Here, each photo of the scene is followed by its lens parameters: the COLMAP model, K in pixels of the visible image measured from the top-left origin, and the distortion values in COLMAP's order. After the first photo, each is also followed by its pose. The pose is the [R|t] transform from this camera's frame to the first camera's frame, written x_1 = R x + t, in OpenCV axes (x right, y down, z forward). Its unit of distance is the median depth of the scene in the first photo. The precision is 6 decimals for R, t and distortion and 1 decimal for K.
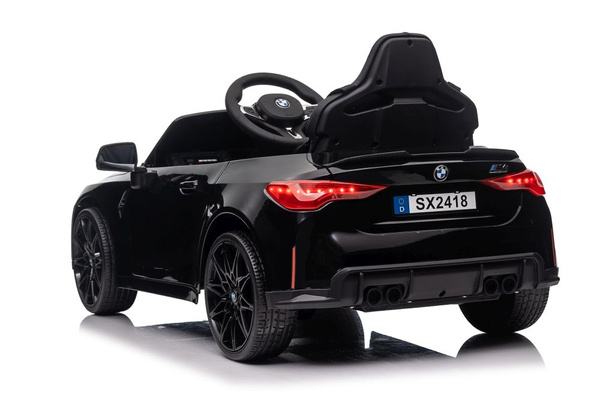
lens RADIAL K [[1609.5, 0, 300.5], [0, 1609.5, 203.9], [0, 0, 1]] dist [0.017034, 0.000000]
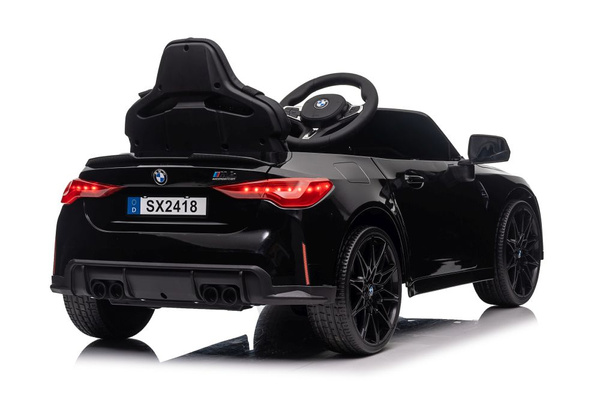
lens RADIAL K [[1513.9, 0, 301.3], [0, 1513.9, 195.9], [0, 0, 1]] dist [0.272865, 0.000000]
pose [[0.548417, 0.058172, -0.834179, 0.929092], [-0.046296, 0.998159, 0.039171, -0.048586], [0.834922, 0.017137, 0.550101, 0.542457]]
